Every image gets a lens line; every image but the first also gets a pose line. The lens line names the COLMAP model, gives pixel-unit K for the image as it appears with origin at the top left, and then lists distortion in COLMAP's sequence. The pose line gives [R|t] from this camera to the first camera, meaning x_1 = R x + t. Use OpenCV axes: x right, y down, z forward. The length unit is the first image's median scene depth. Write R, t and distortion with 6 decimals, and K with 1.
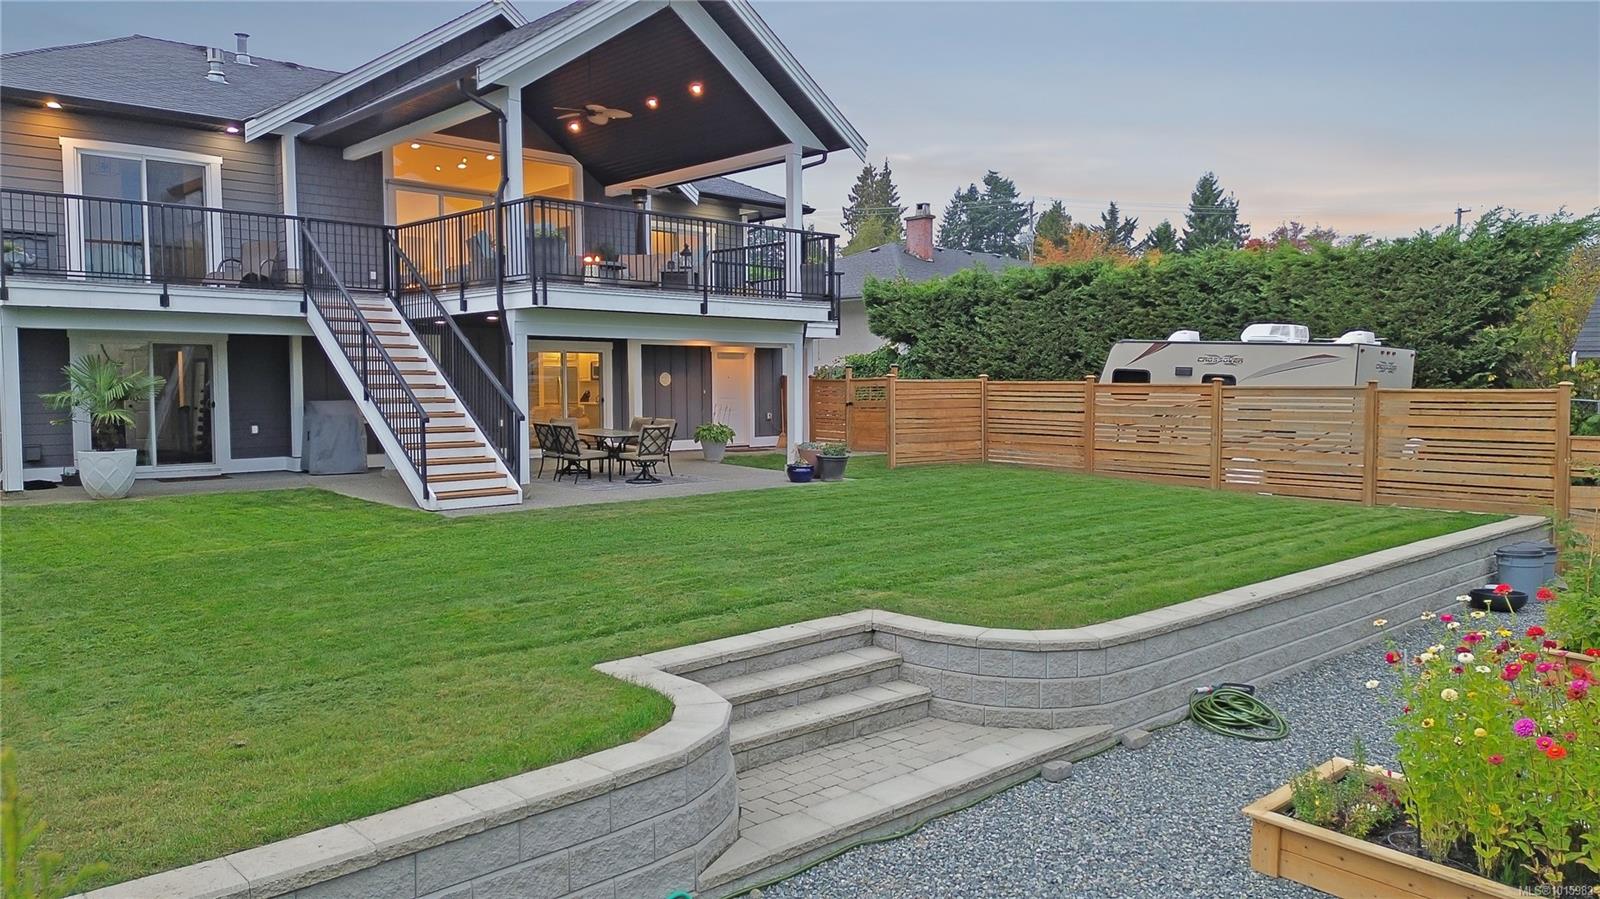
lens RADIAL K [[1119.8, 0, 802.6], [0, 1119.8, 438.3], [0, 0, 1]] dist [0.083271, -0.088570]
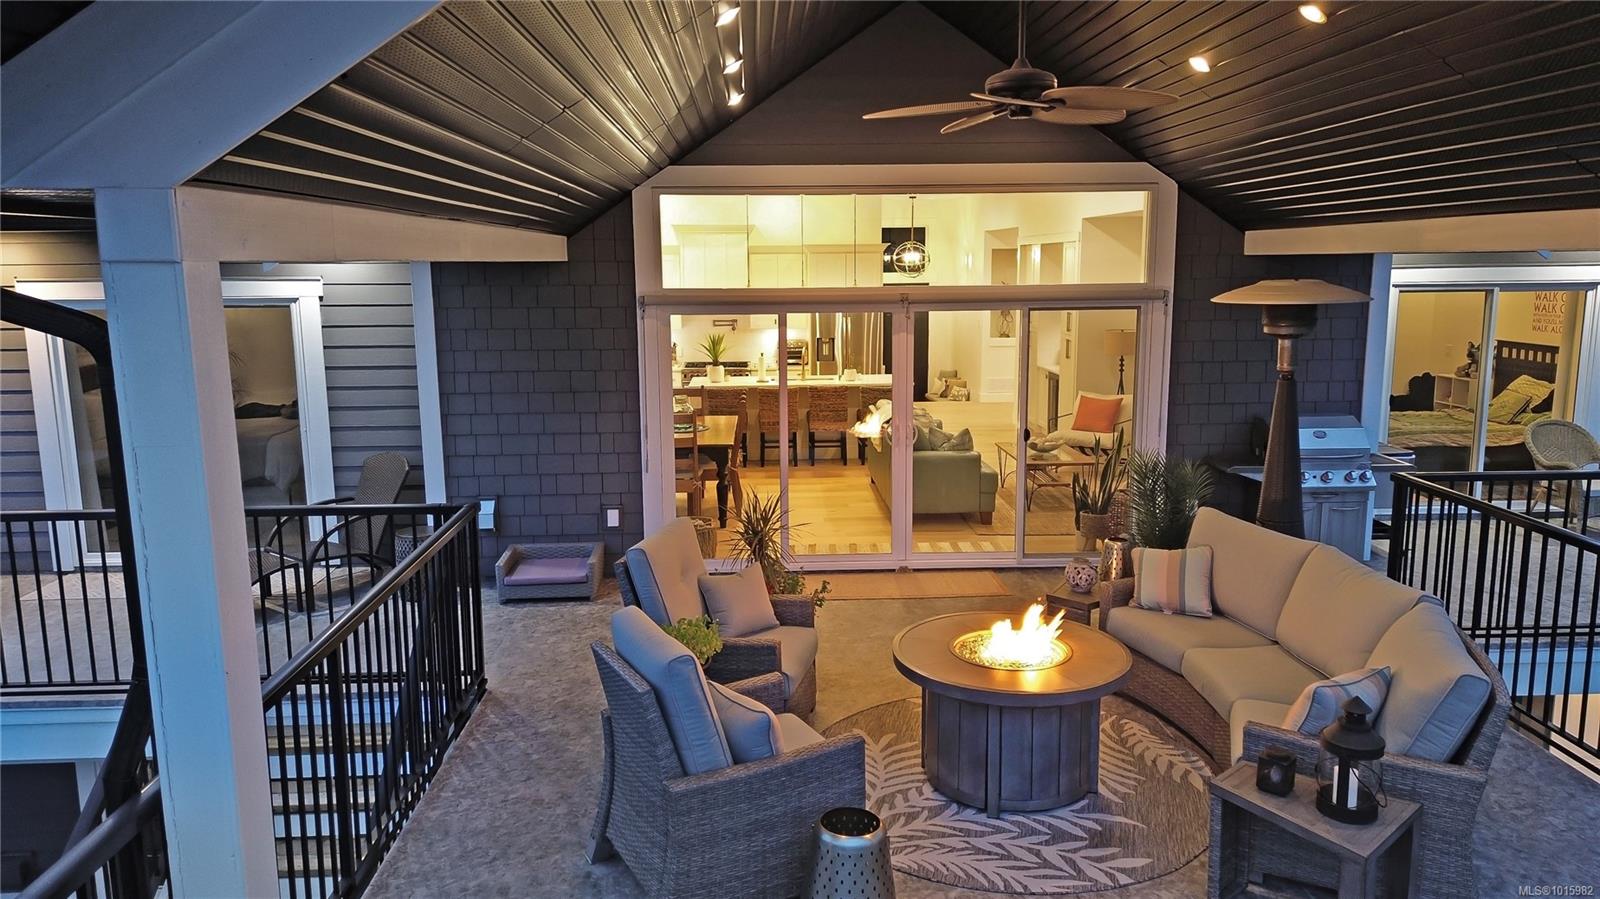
lens RADIAL K [[1119.8, 0, 802.6], [0, 1119.8, 438.3], [0, 0, 1]] dist [0.083271, -0.088570]
pose [[0.759718, 0.101905, -0.642218, -0.025295], [-0.029570, 0.992036, 0.122433, -0.193320], [0.649580, -0.074024, 0.756681, 0.594798]]
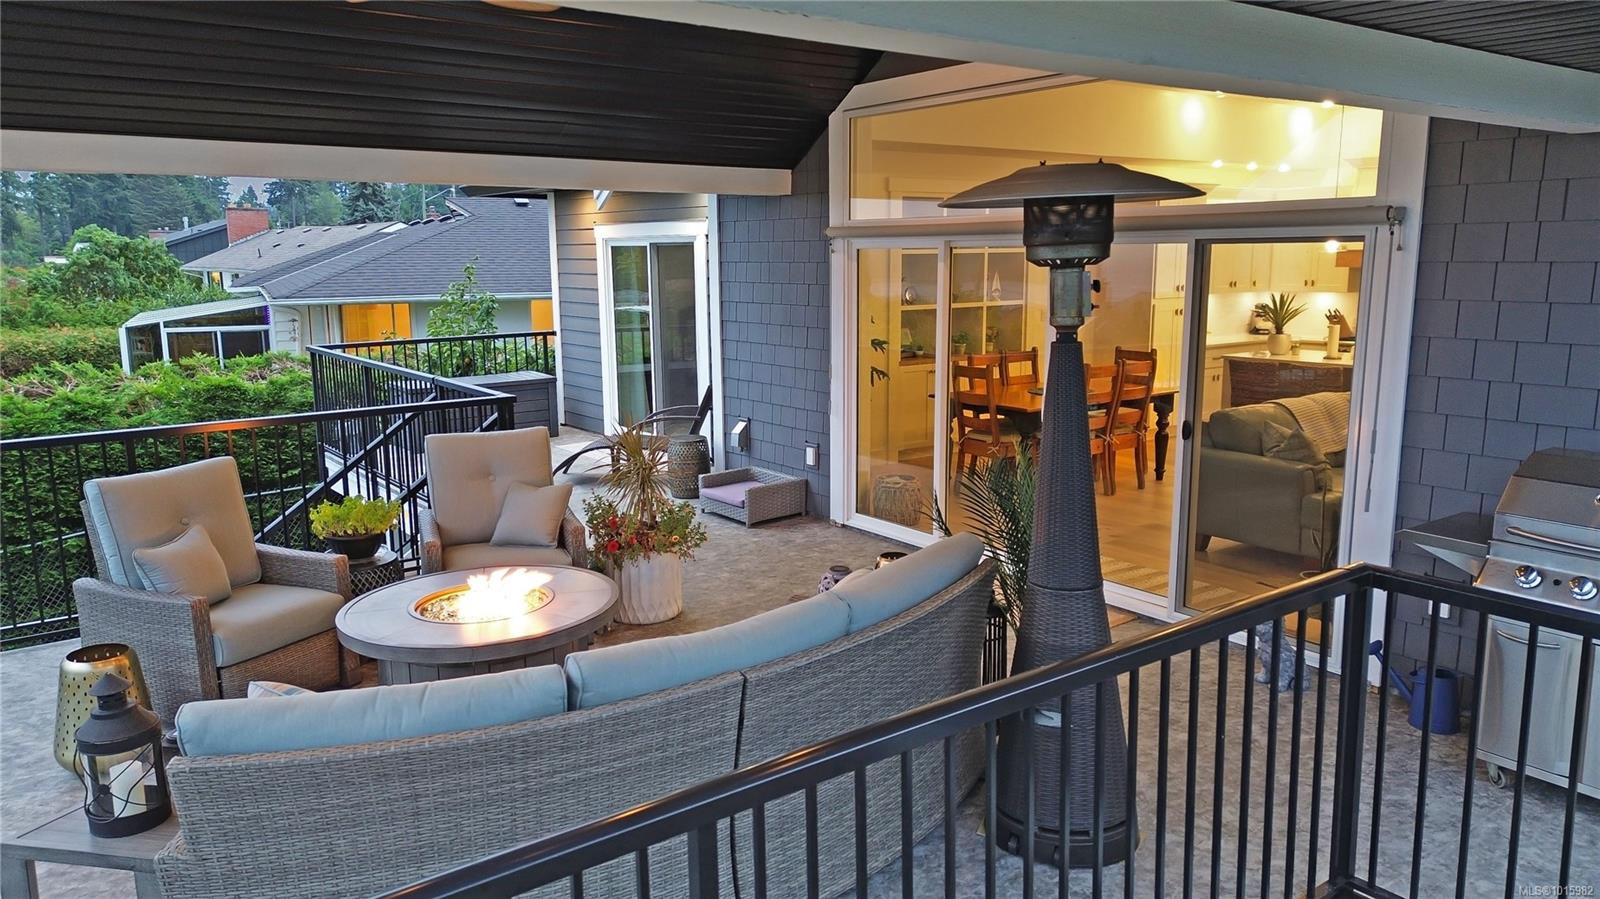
lens RADIAL K [[1119.8, 0, 802.6], [0, 1119.8, 438.3], [0, 0, 1]] dist [0.083271, -0.088570]
pose [[-0.061004, 0.176100, -0.982480, 0.048142], [-0.040265, 0.983078, 0.178707, -0.191032], [0.997325, 0.050462, -0.052881, 0.841728]]
